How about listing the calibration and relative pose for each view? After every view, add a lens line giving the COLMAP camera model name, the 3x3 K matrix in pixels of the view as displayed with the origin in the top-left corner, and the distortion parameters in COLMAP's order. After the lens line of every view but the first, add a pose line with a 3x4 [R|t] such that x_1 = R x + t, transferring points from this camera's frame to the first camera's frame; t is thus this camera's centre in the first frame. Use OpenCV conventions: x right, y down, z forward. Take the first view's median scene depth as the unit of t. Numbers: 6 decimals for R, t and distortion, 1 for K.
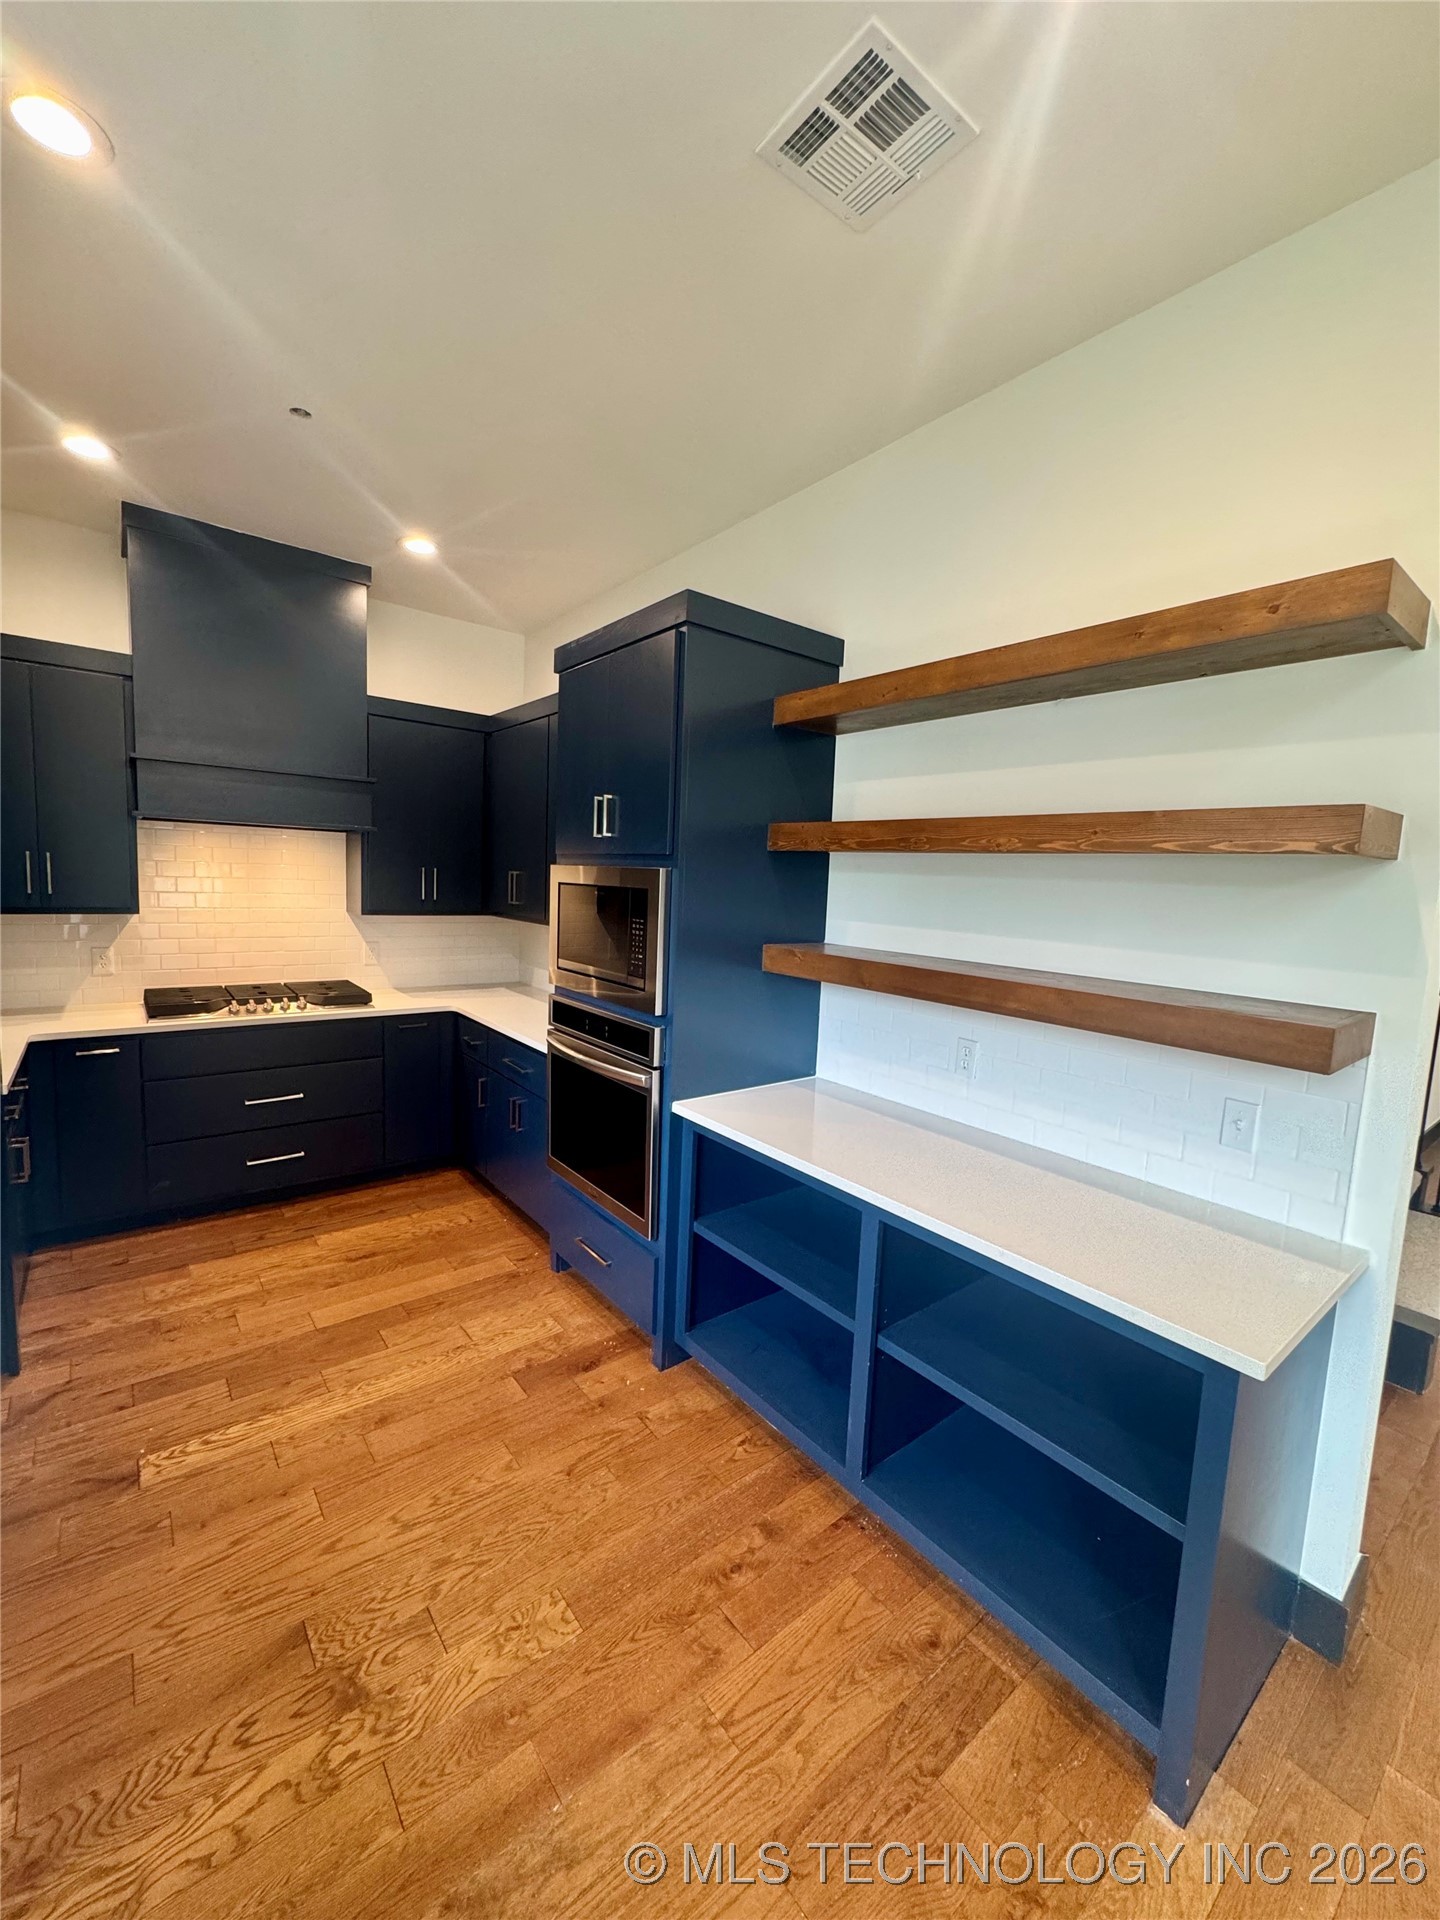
lens RADIAL K [[768.7, 0, 719.7], [0, 768.7, 958.3], [0, 0, 1]] dist [-0.005674, 0.001164]
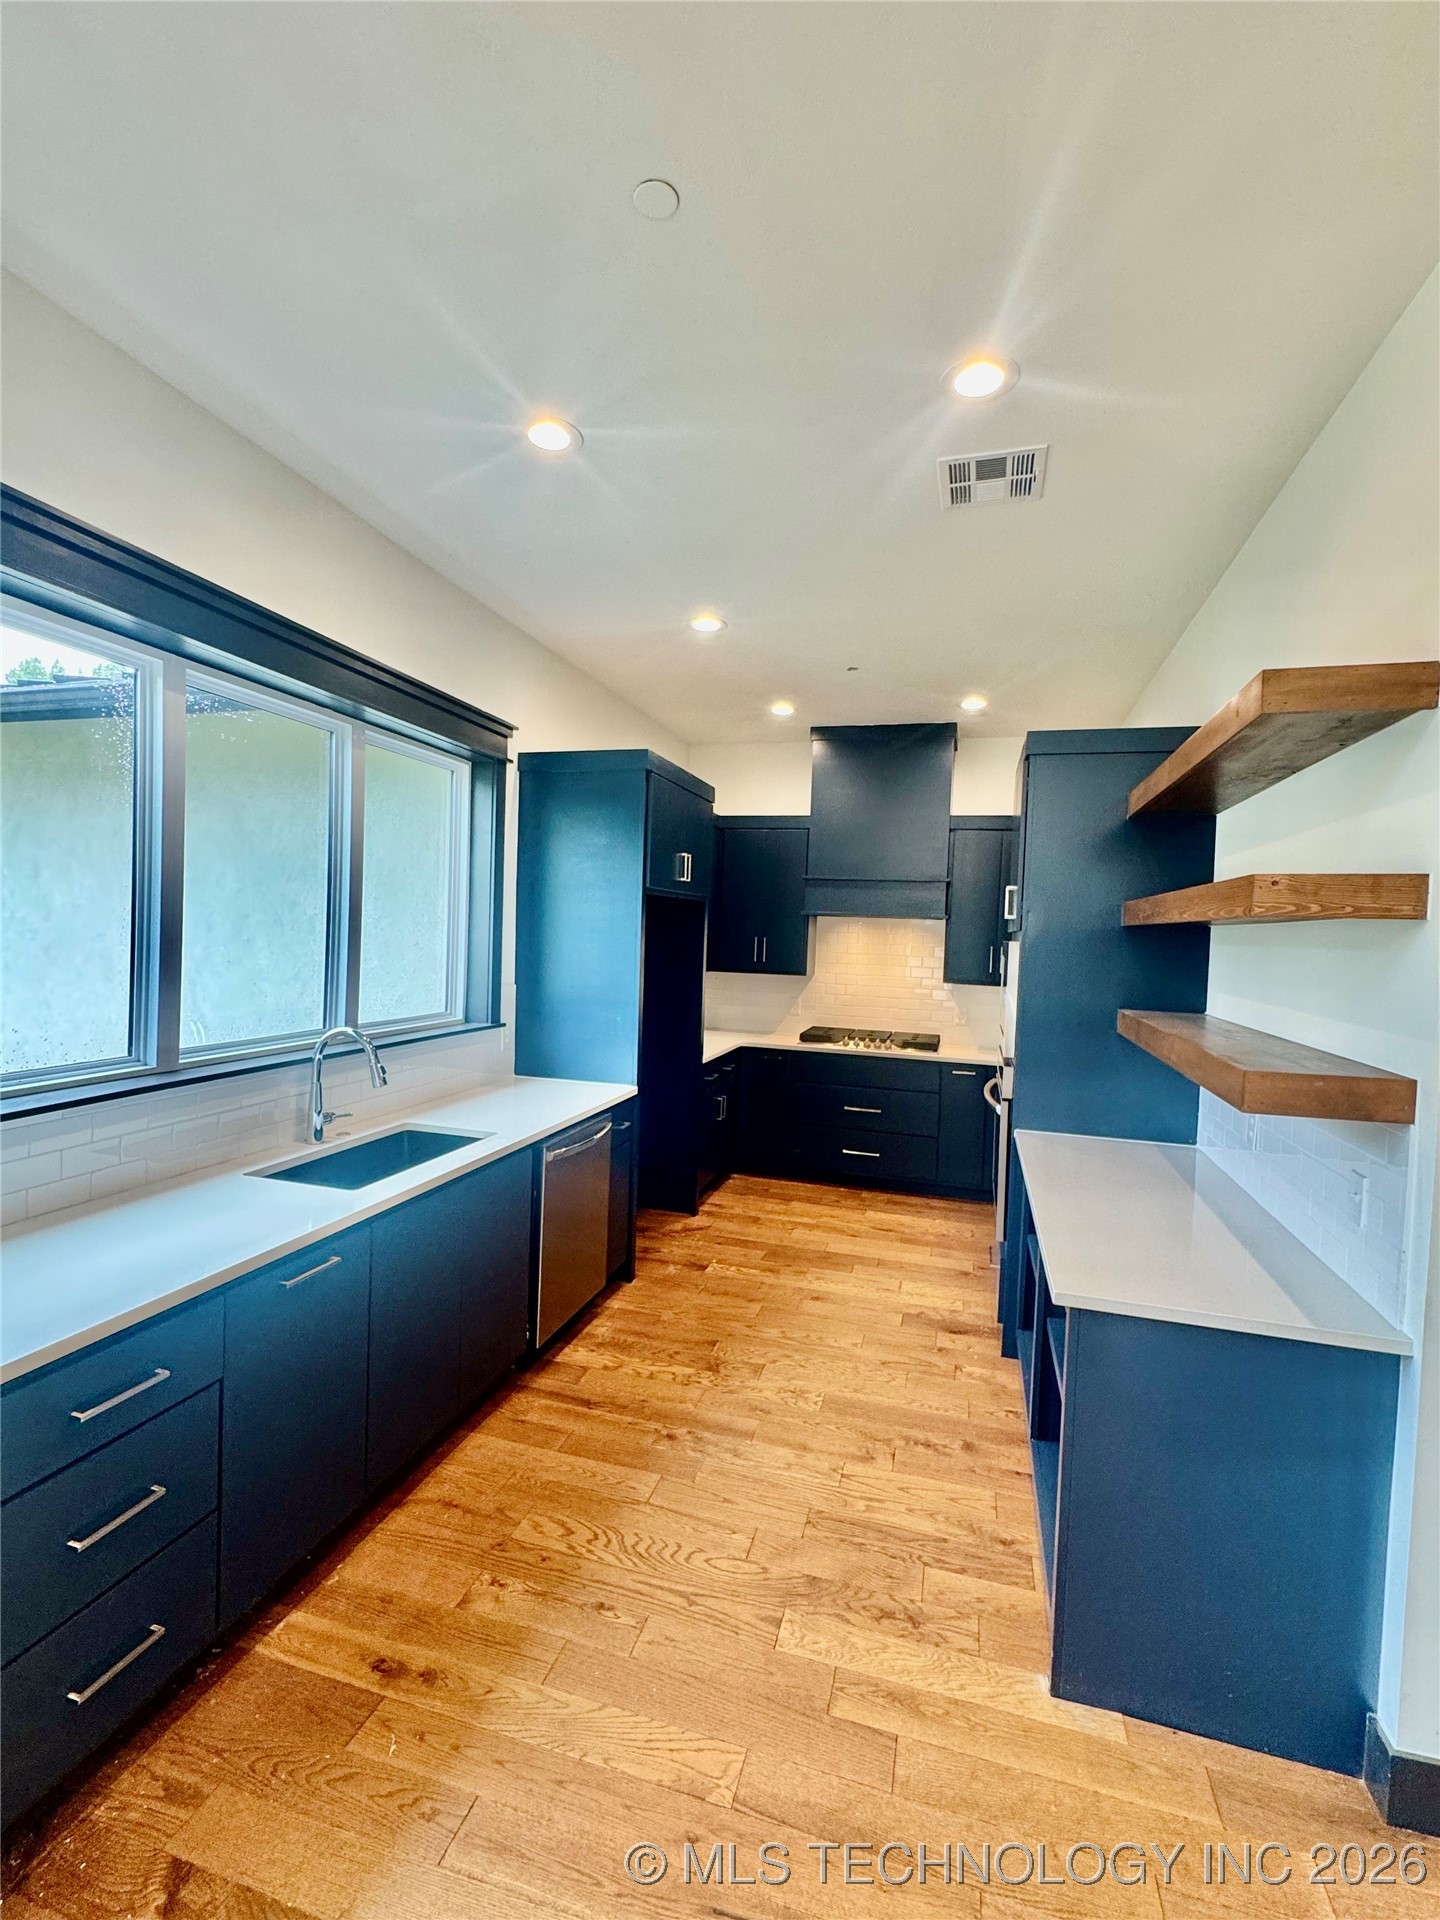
lens RADIAL K [[847.6, 0, 720.4], [0, 847.6, 960.3], [0, 0, 1]] dist [-0.000093, -0.000012]
pose [[0.581142, 0.009181, -0.813751, 0.724058], [-0.101359, 0.992967, -0.061183, 0.045083], [0.807466, 0.118037, 0.577985, -0.194222]]
